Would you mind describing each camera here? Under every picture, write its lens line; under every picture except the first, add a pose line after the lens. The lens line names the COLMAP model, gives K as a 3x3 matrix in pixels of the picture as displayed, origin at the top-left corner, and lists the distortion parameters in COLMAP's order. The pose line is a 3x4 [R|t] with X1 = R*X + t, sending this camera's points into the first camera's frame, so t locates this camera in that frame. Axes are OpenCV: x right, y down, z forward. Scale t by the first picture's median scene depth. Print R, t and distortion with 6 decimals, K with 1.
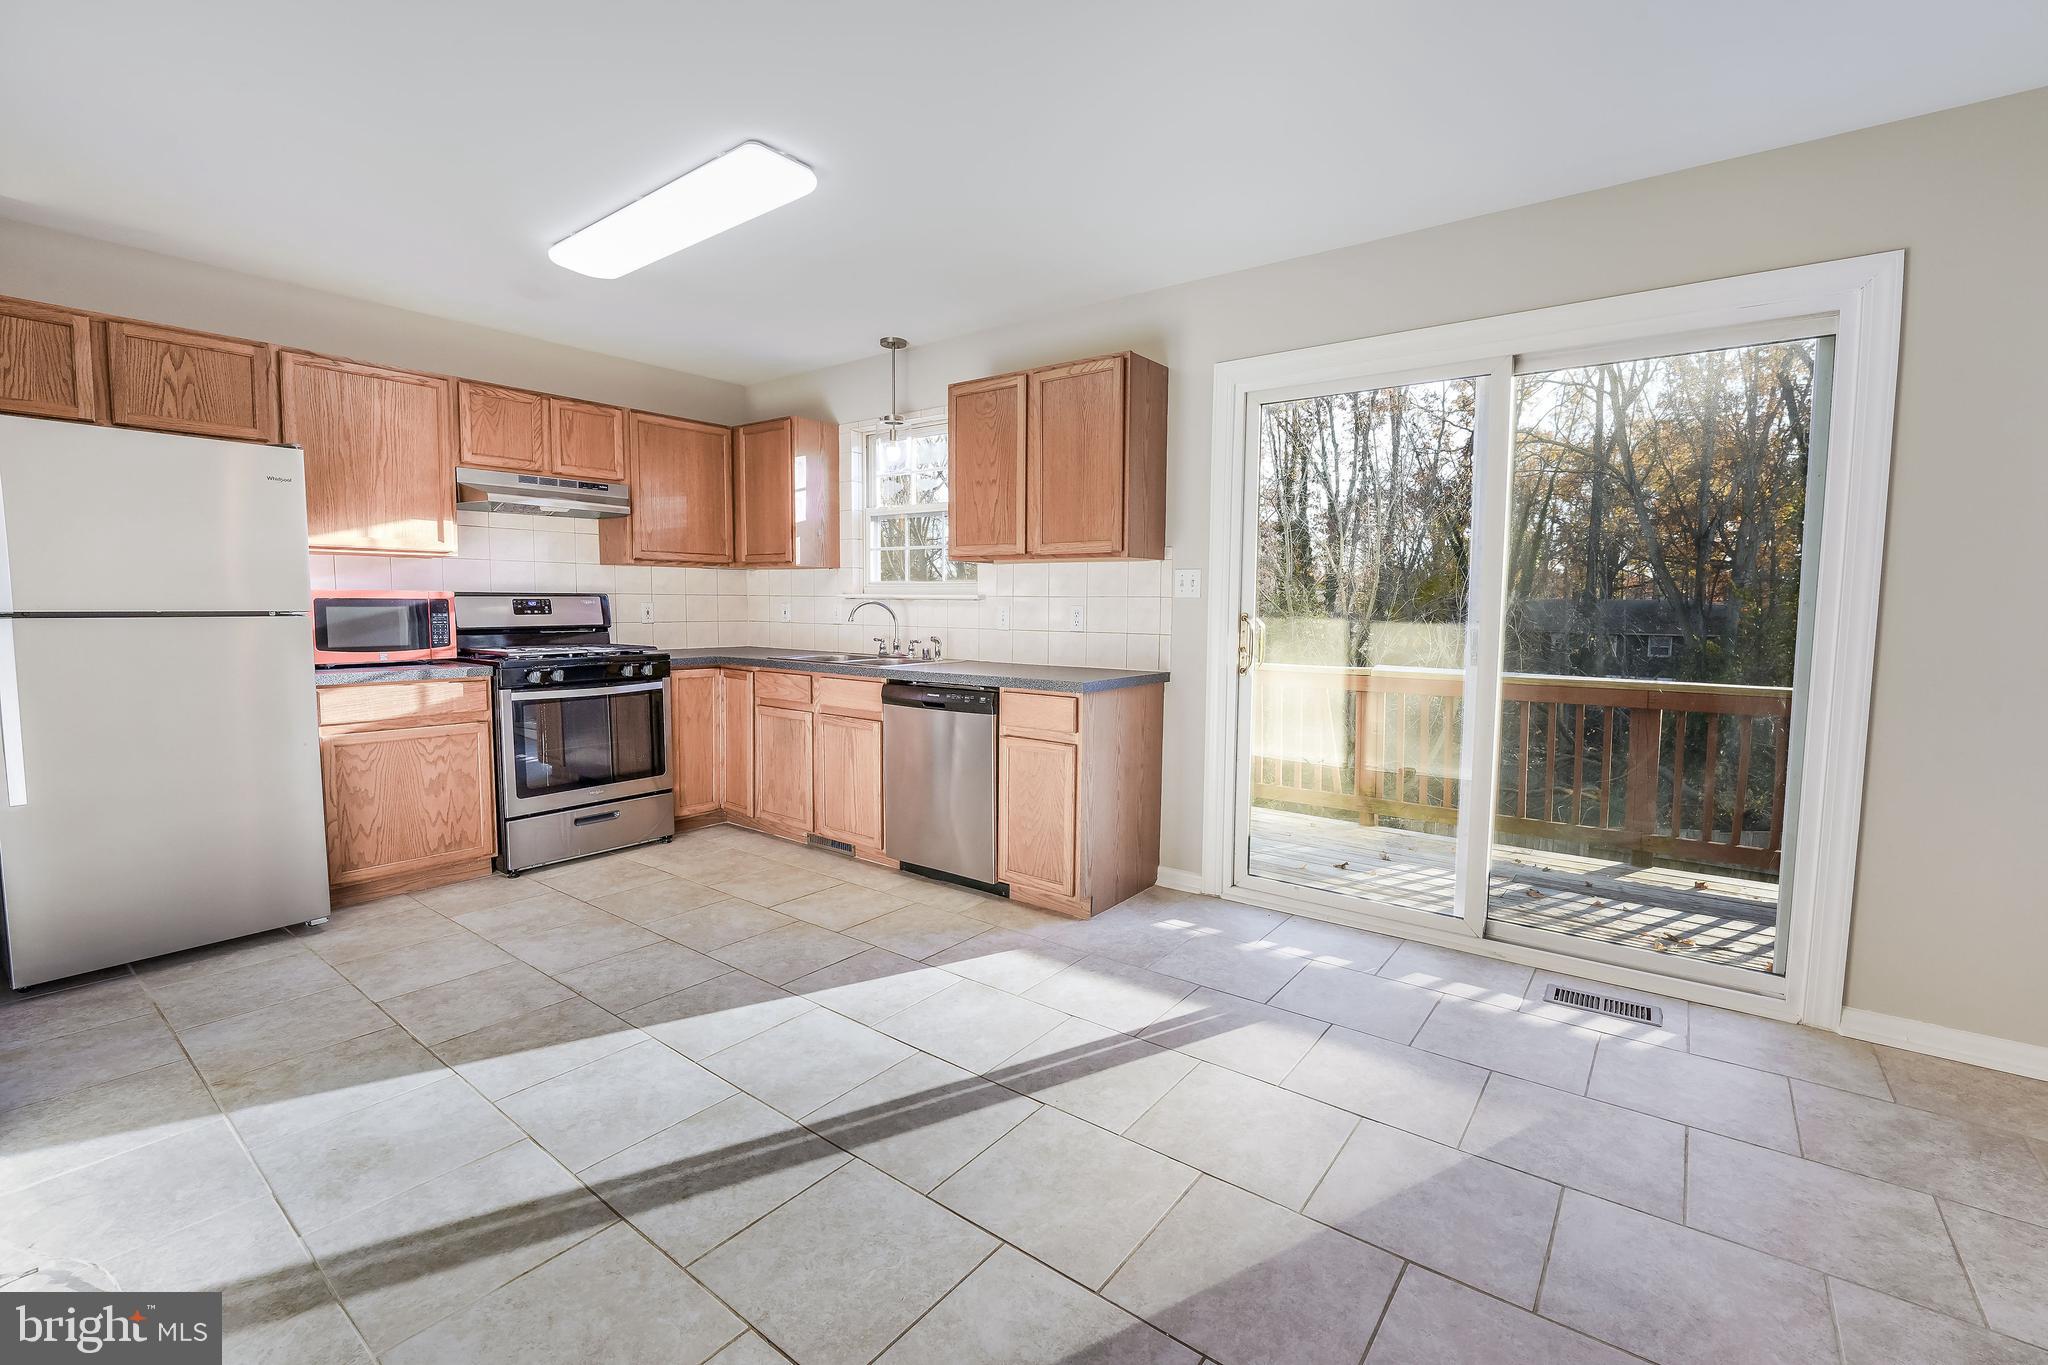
lens RADIAL K [[875.6, 0, 1029.0], [0, 875.6, 679.2], [0, 0, 1]] dist [-0.022796, 0.001100]
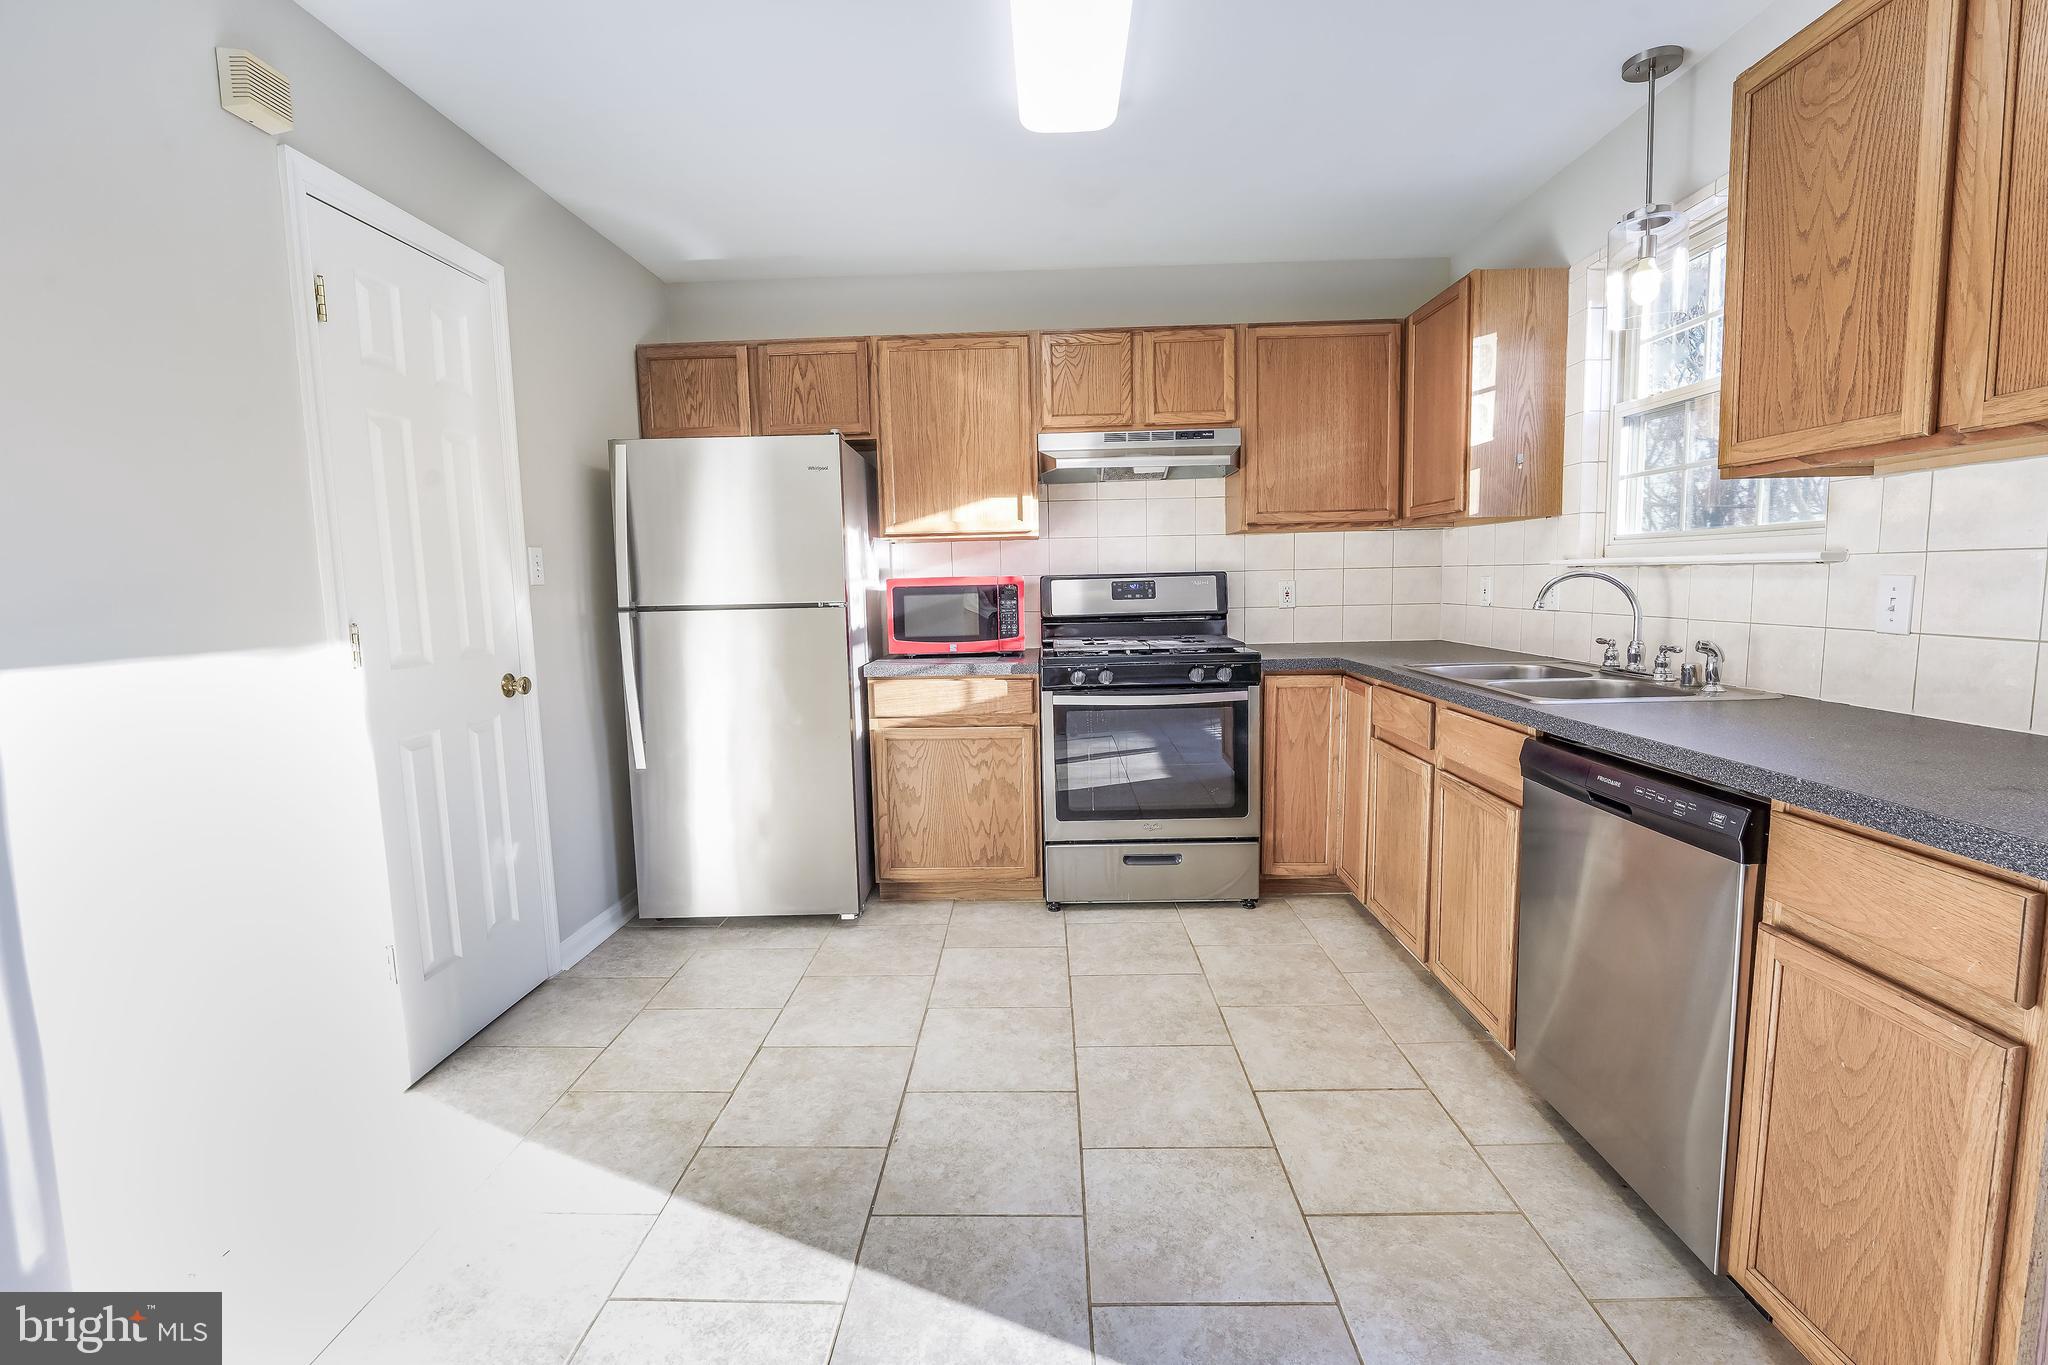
lens RADIAL K [[875.6, 0, 1020.8], [0, 875.6, 675.6], [0, 0, 1]] dist [-0.022796, 0.001100]
pose [[0.580867, 0.065330, -0.811372, 0.073239], [-0.042820, 0.997846, 0.049690, -0.045726], [0.812871, 0.005880, 0.582414, 0.502645]]
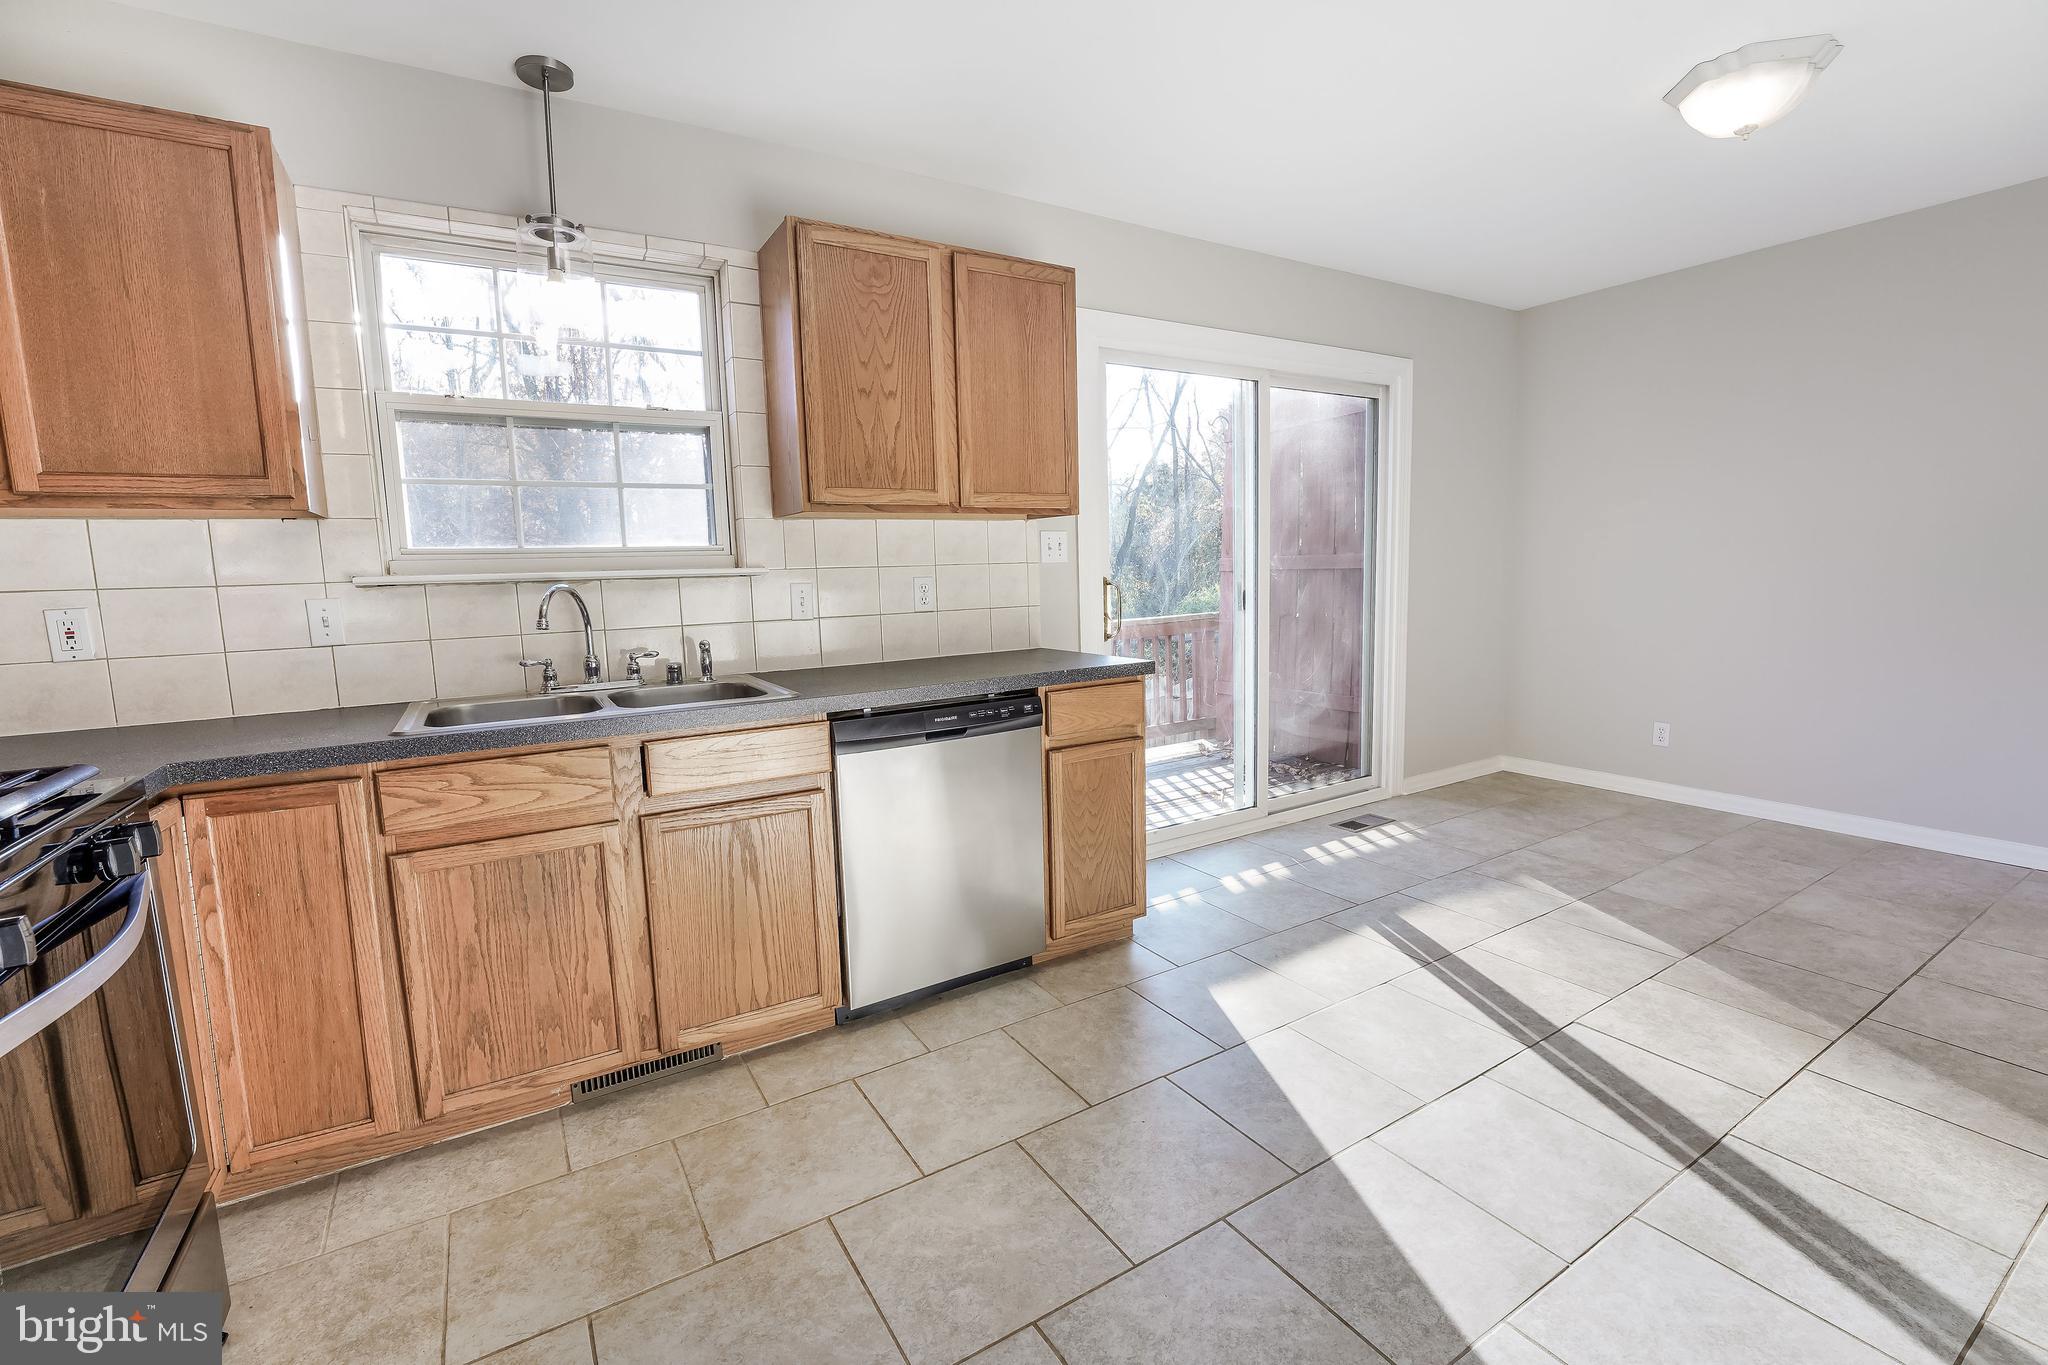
lens RADIAL K [[875.6, 0, 1022.5], [0, 875.6, 679.7], [0, 0, 1]] dist [-0.022796, 0.001100]
pose [[0.363591, -0.136283, 0.921536, -0.690293], [0.113638, 0.988342, 0.101326, -0.070457], [-0.924602, 0.067880, 0.374839, 0.713398]]
